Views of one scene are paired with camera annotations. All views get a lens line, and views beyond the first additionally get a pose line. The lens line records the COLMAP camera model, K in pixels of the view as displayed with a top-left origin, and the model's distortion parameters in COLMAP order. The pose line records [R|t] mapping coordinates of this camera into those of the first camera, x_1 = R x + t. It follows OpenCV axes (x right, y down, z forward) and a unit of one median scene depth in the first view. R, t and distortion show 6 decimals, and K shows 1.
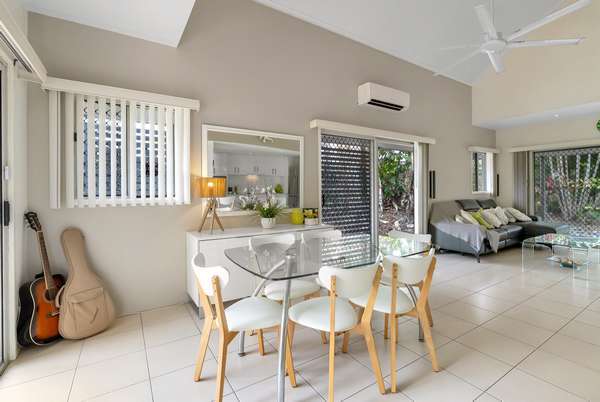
lens RADIAL K [[276.5, 0, 298.8], [0, 276.5, 195.8], [0, 0, 1]] dist [-0.000441, 0.000290]
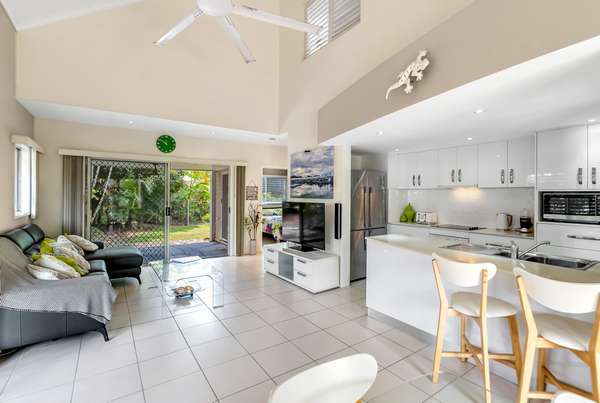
lens RADIAL K [[285.5, 0, 303.1], [0, 285.5, 196.3], [0, 0, 1]] dist [-0.004633, 0.000374]
pose [[-0.038158, 0.009409, 0.999227, 0.018585], [0.002379, 0.999954, -0.009325, -0.042196], [-0.999269, 0.002022, -0.038178, 0.419197]]
